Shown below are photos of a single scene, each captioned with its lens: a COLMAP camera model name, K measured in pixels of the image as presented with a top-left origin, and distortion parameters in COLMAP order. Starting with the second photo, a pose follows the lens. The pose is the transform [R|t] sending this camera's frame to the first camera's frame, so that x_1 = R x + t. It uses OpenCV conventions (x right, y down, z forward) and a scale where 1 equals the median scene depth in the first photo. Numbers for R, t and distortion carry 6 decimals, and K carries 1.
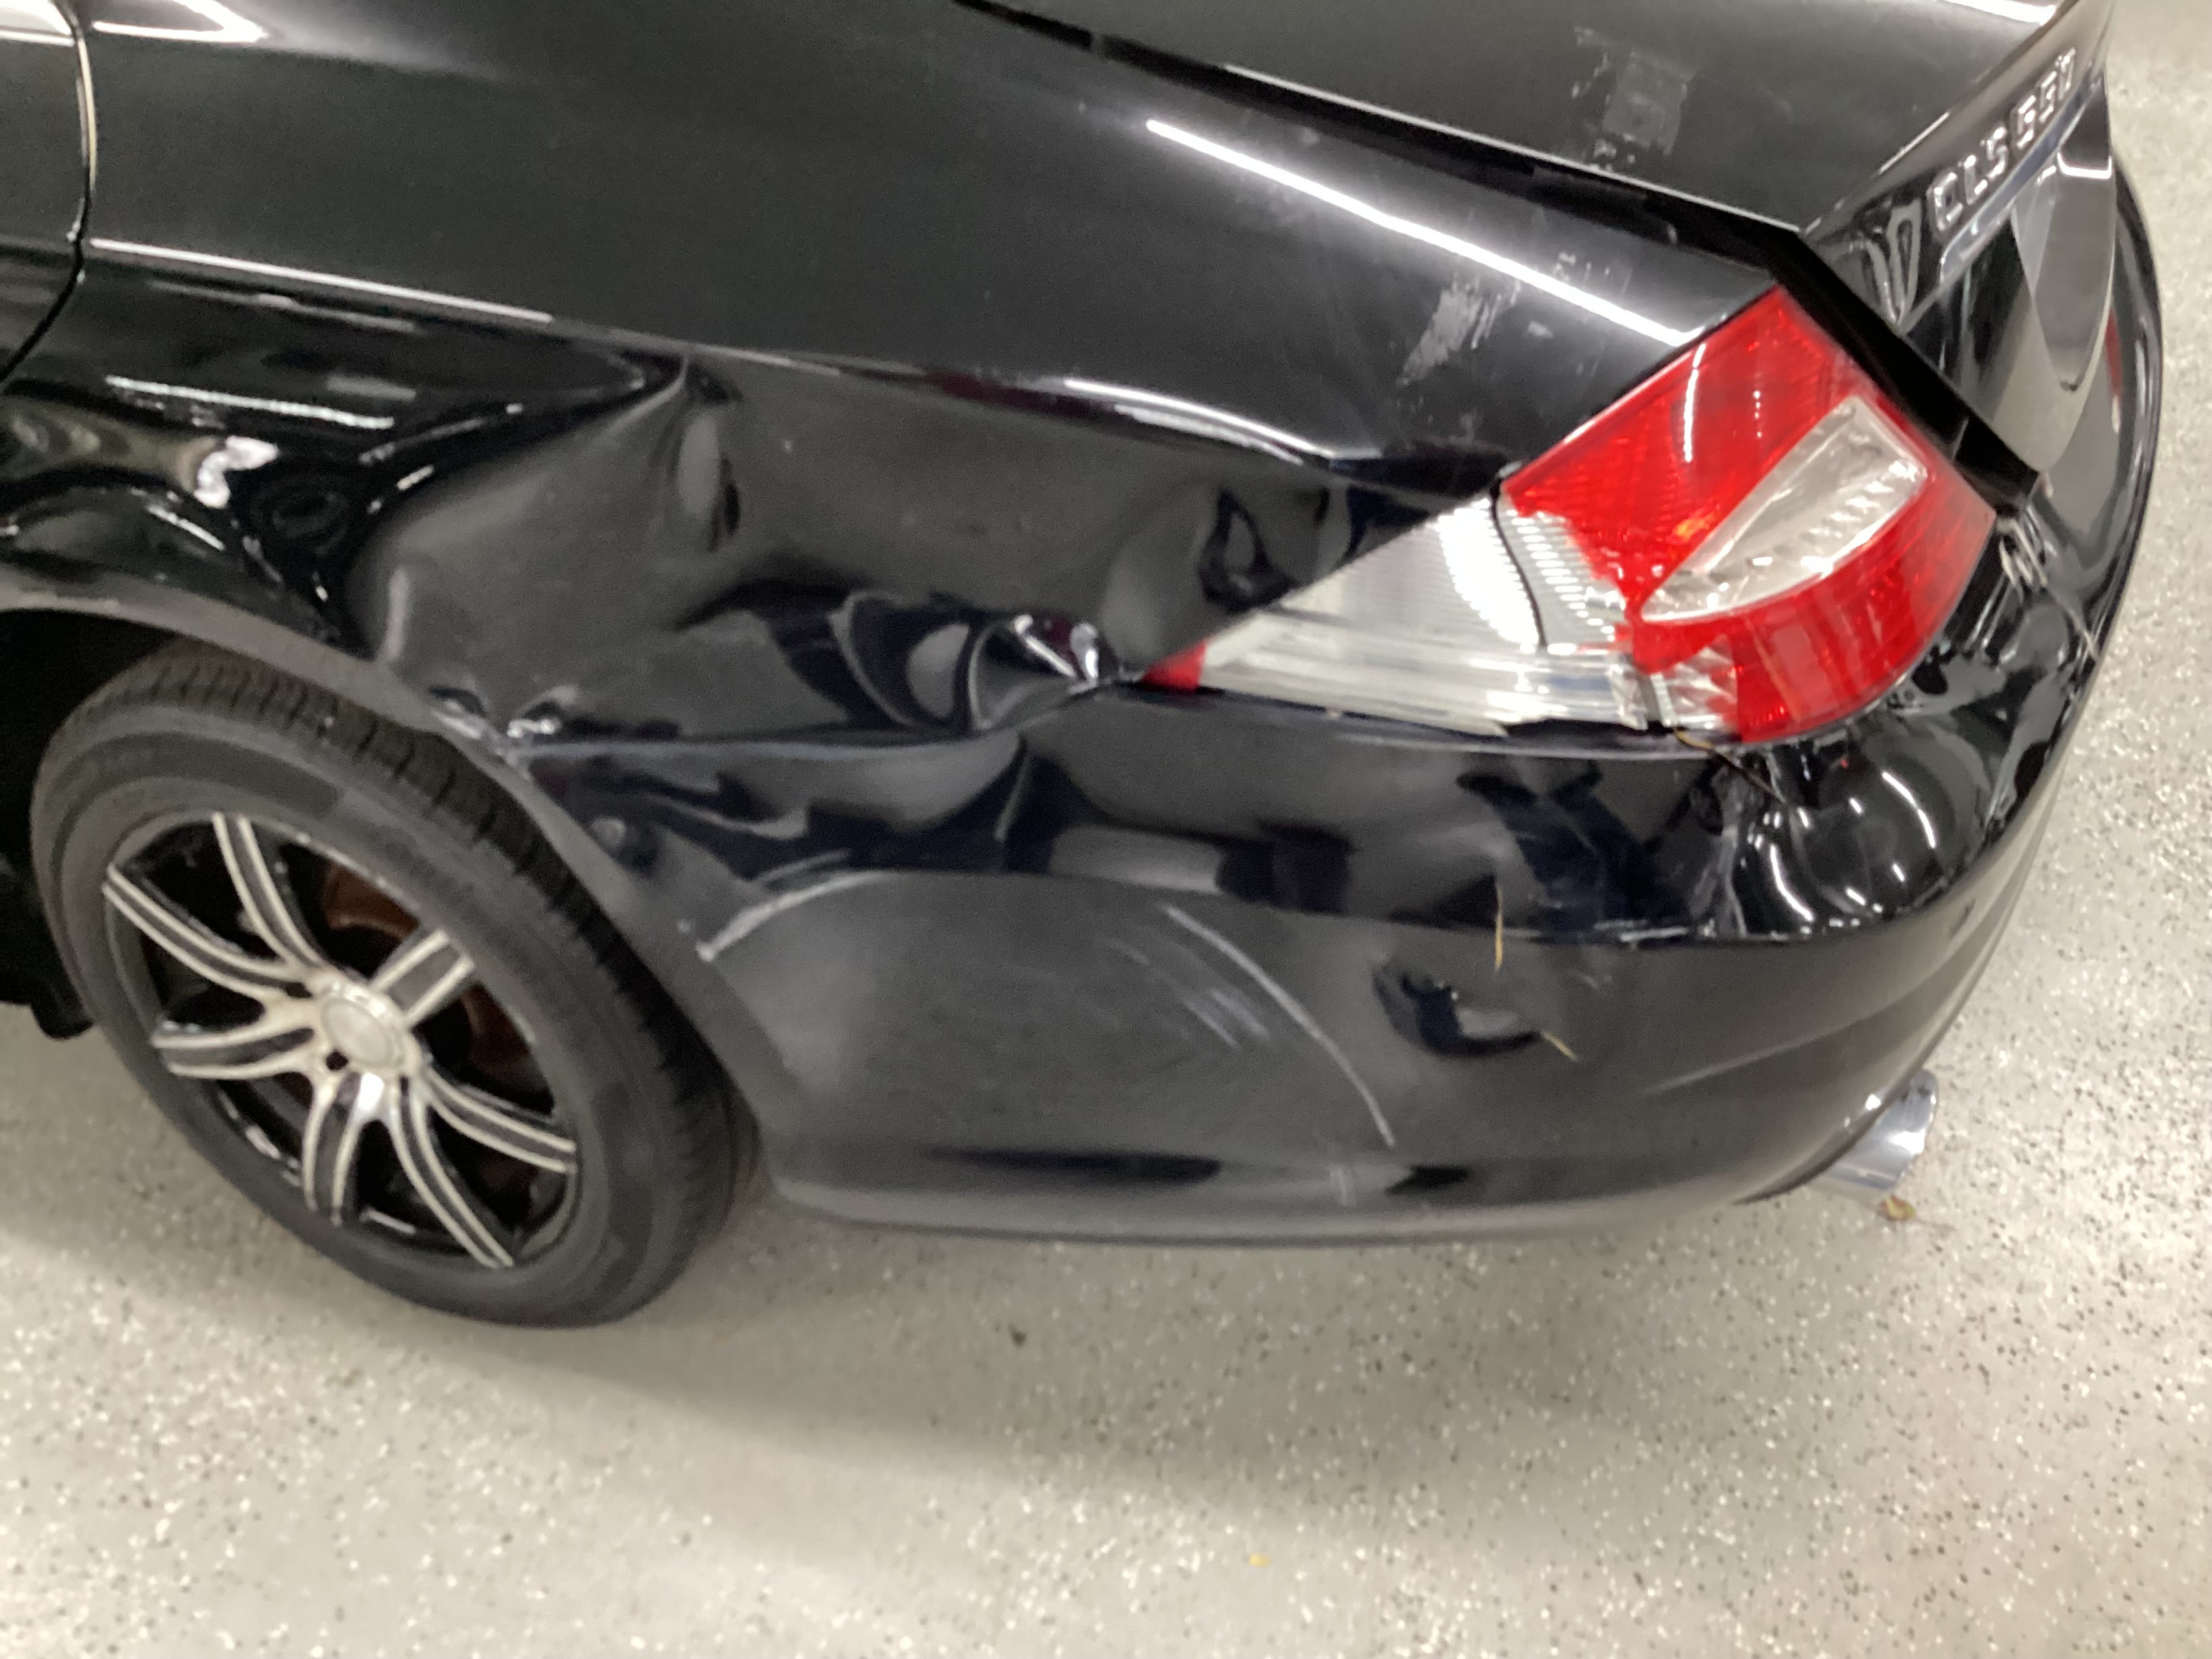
lens RADIAL K [[2031.3, 0, 1106.0], [0, 2031.3, 829.5], [0, 0, 1]] dist [0.013781, 0.007597]
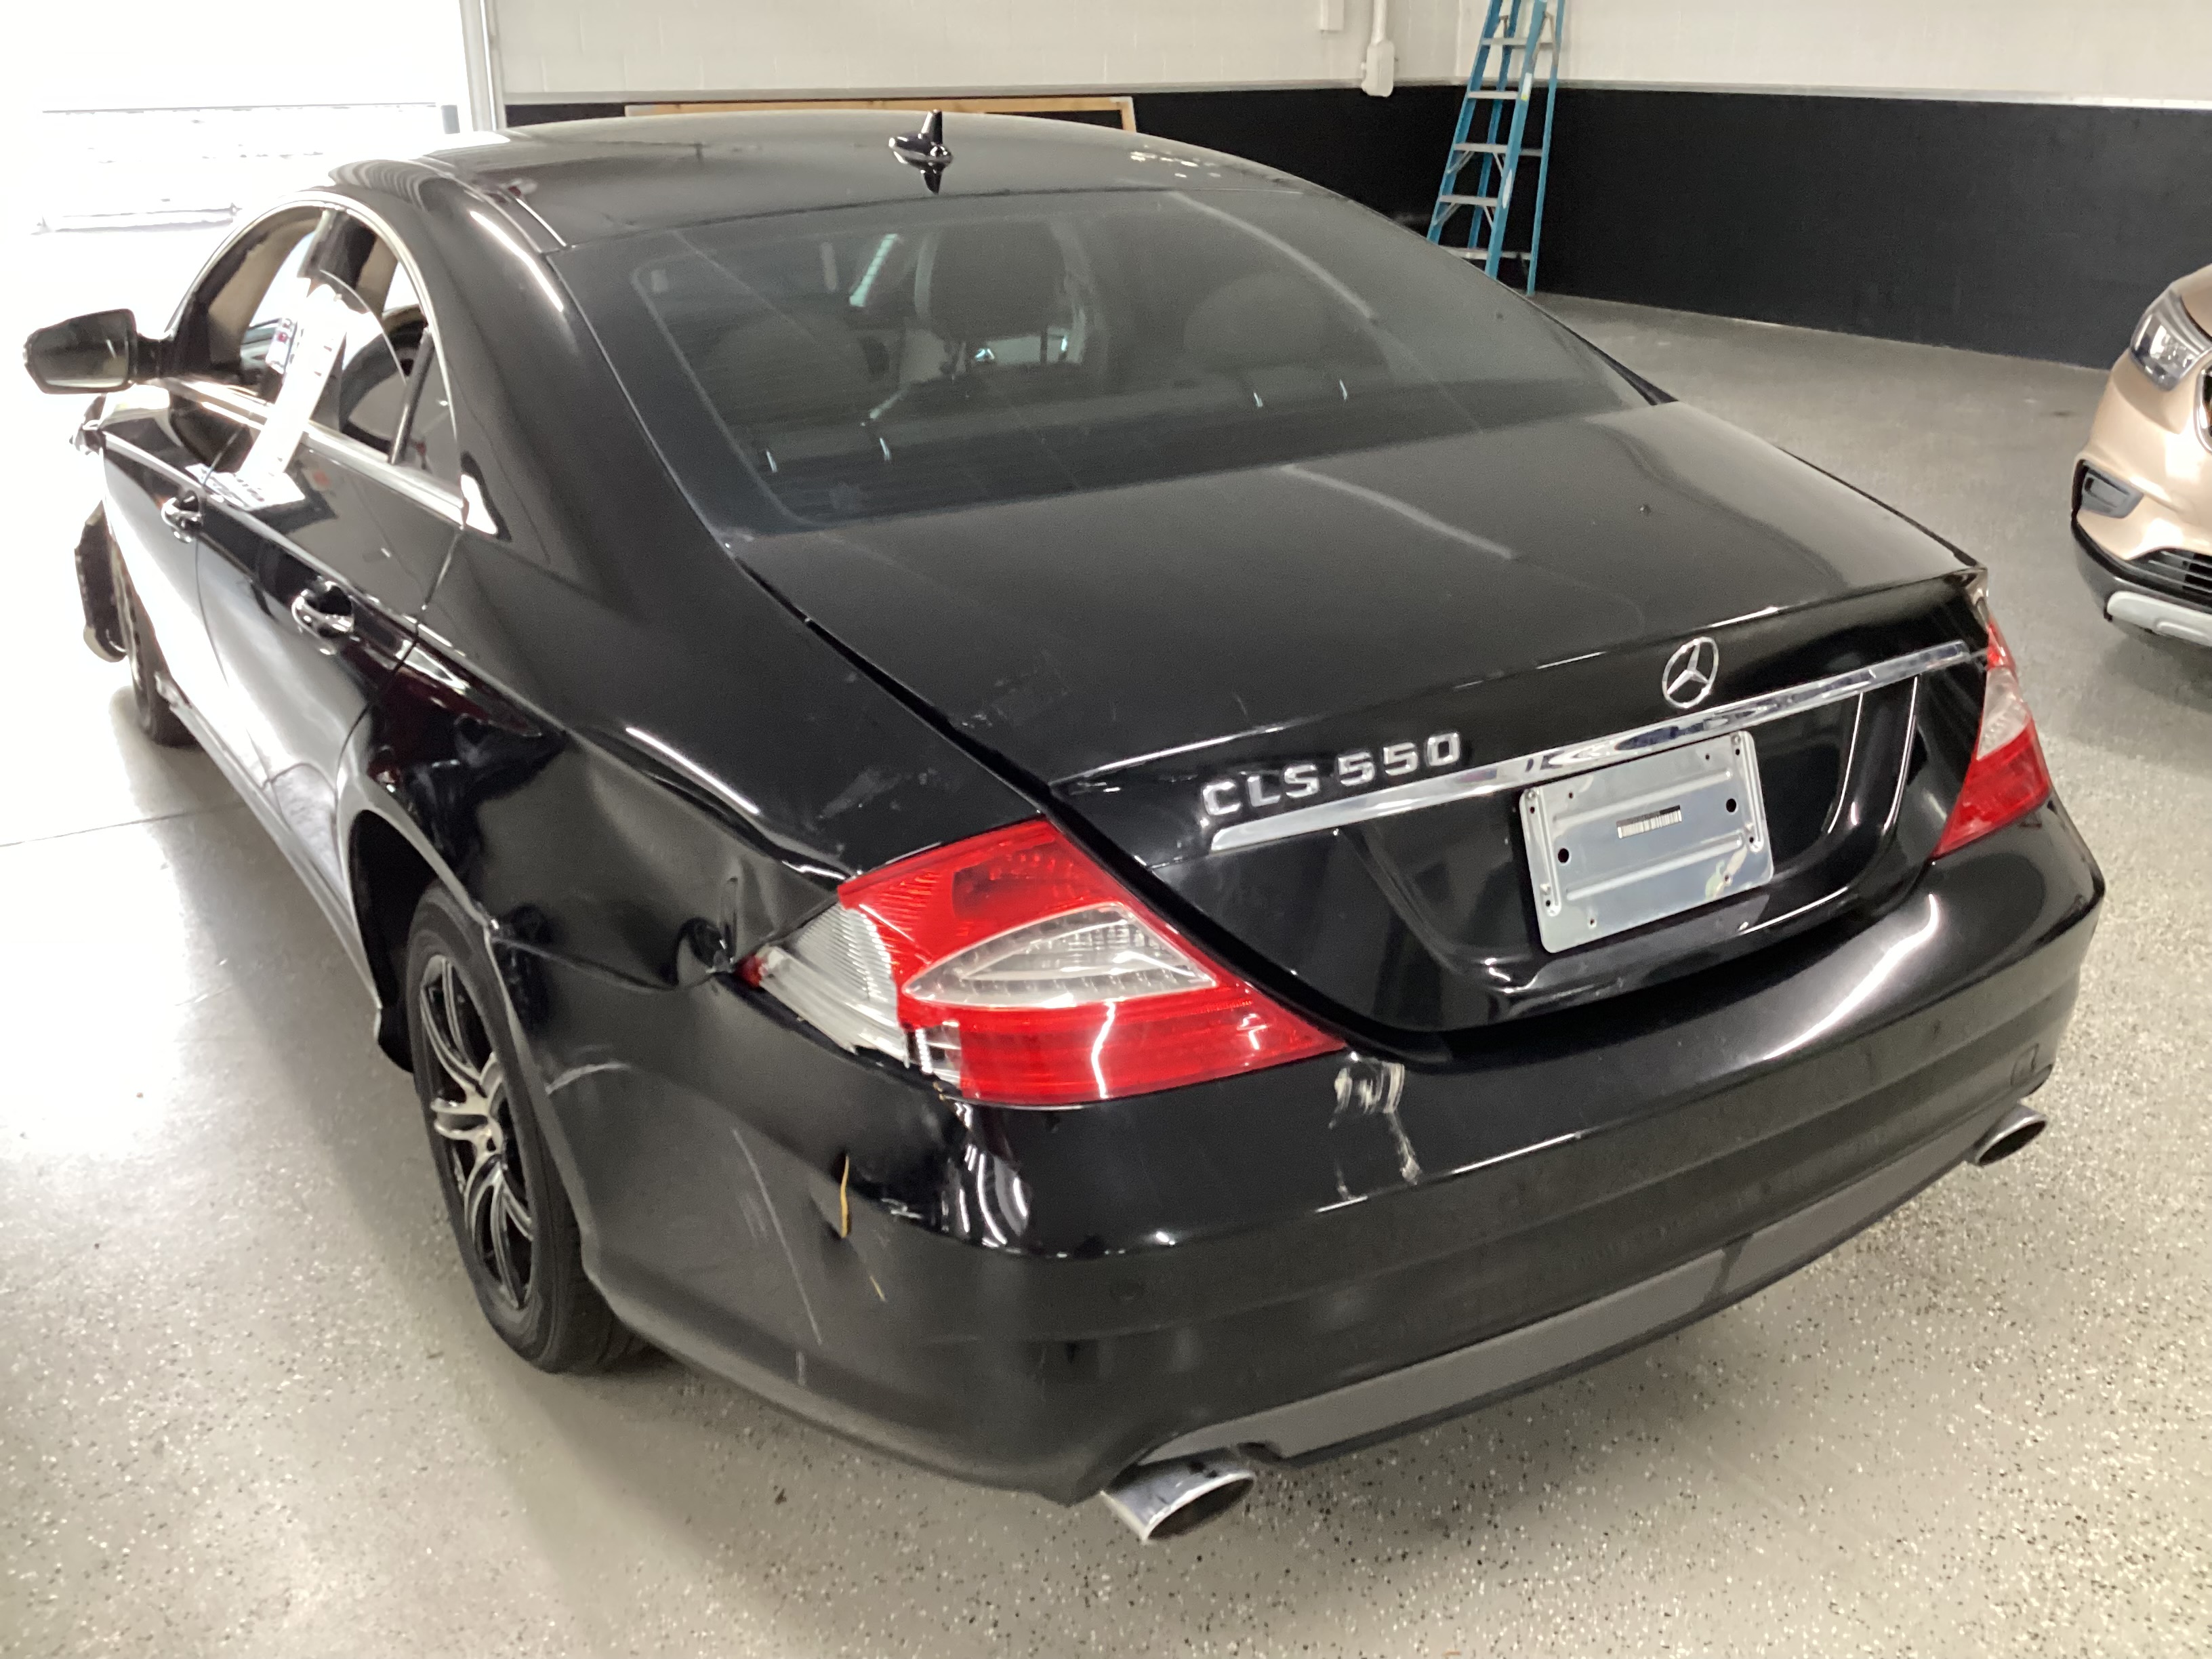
lens RADIAL K [[2031.3, 0, 1106.0], [0, 2031.3, 829.5], [0, 0, 1]] dist [0.013781, 0.007597]
pose [[0.835504, 0.210471, -0.507577, 0.776677], [-0.337241, 0.925708, -0.171267, -0.002695], [0.433821, 0.314270, 0.844413, -0.197772]]
